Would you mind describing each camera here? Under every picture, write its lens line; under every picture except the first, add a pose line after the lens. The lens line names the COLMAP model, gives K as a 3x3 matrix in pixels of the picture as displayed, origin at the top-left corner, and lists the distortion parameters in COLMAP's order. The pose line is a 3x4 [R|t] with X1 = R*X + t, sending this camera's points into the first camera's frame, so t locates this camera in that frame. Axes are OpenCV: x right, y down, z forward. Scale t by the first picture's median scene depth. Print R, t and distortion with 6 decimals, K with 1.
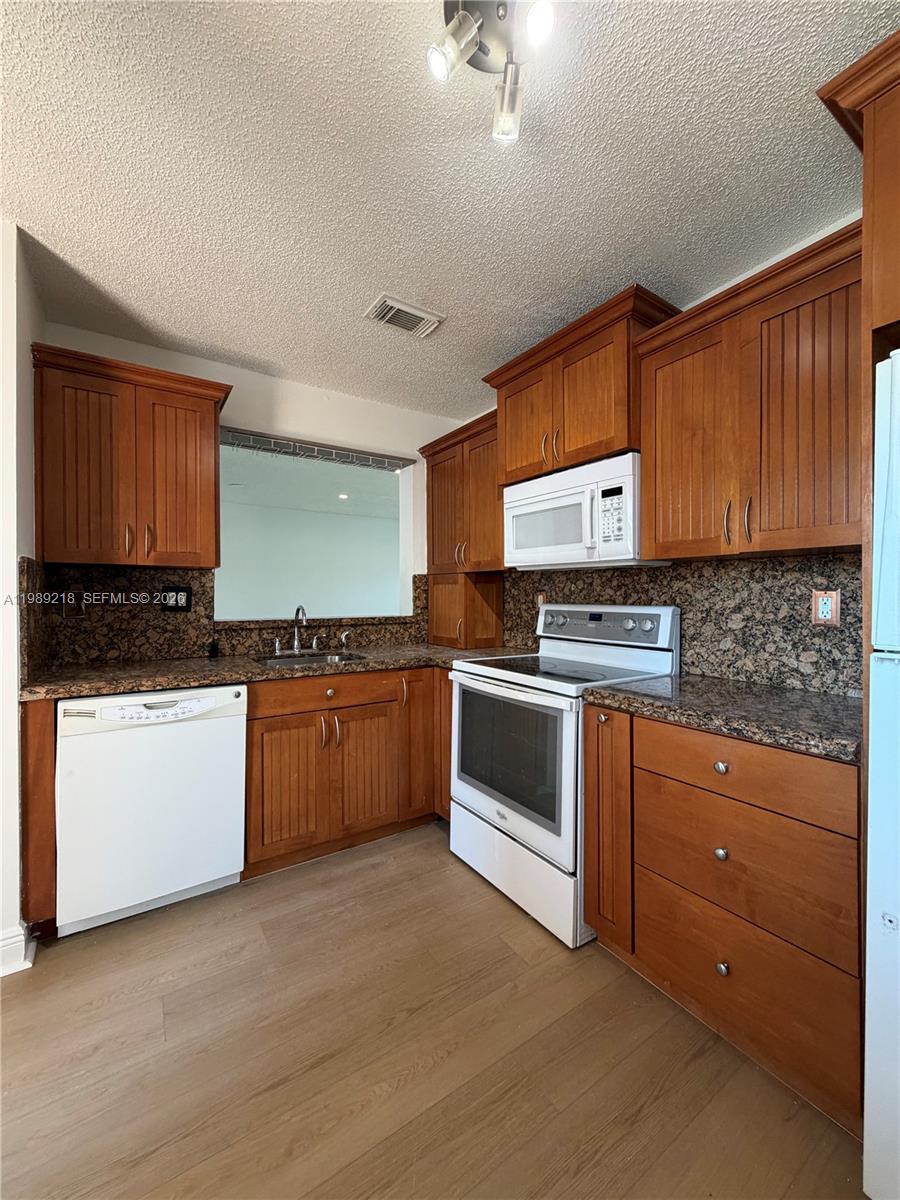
lens RADIAL K [[480.3, 0, 450.0], [0, 480.3, 600.0], [0, 0, 1]] dist [-0.000412, -0.000114]
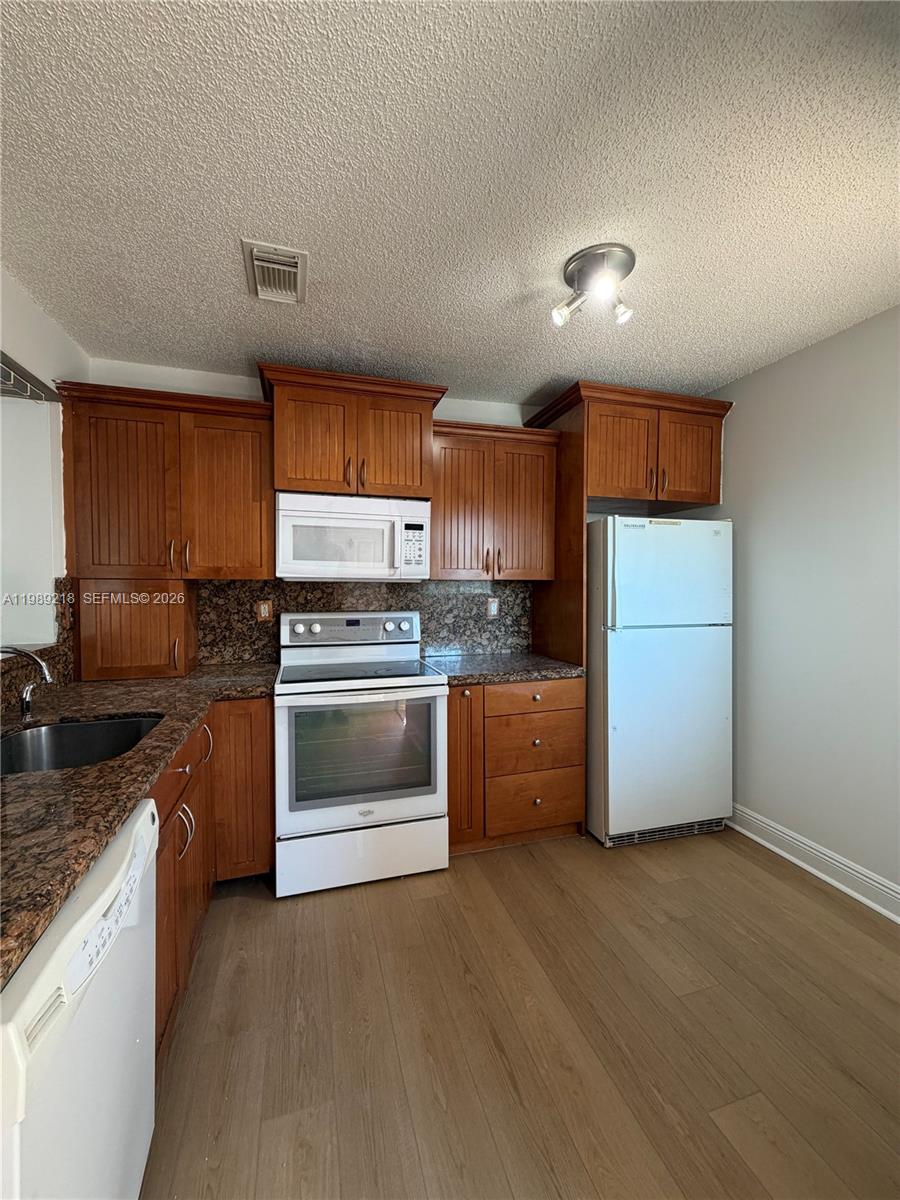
lens RADIAL K [[480.3, 0, 450.0], [0, 480.3, 600.0], [0, 0, 1]] dist [-0.000412, -0.000114]
pose [[0.279818, -0.036247, 0.959369, -0.878592], [0.007587, 0.999339, 0.035544, -0.069715], [-0.960023, -0.002667, 0.279908, 0.527390]]
